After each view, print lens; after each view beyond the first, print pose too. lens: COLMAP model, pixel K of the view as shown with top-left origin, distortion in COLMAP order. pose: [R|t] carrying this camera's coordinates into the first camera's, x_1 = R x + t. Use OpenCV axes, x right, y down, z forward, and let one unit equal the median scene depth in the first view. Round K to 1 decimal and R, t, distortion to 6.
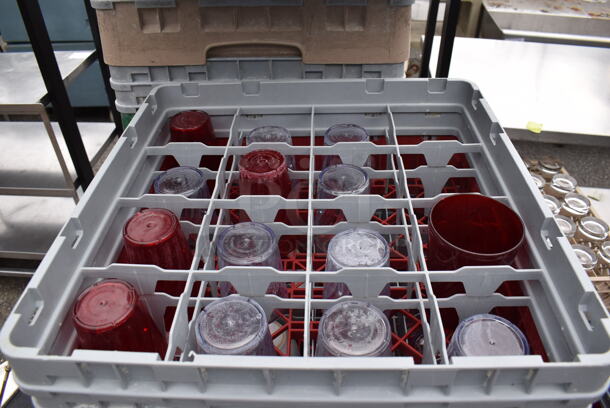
lens RADIAL K [[469.3, 0, 305.0], [0, 469.3, 204.0], [0, 0, 1]] dist [-0.084892, 0.001916]
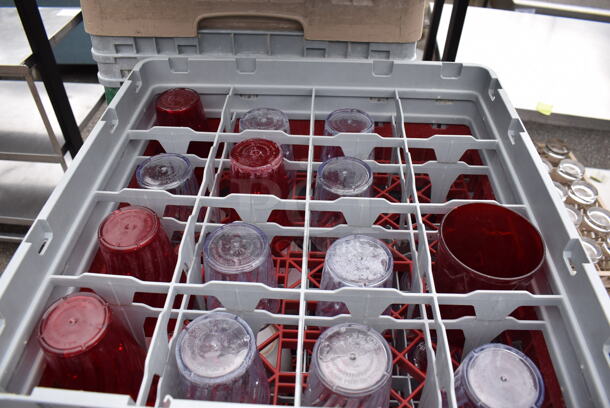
lens RADIAL K [[469.3, 0, 305.0], [0, 469.3, 204.0], [0, 0, 1]] dist [-0.084892, 0.001916]
pose [[0.999414, 0.032327, 0.011255, -0.003363], [-0.033133, 0.996177, 0.080825, -0.064457], [-0.008599, -0.081151, 0.996665, 0.086411]]
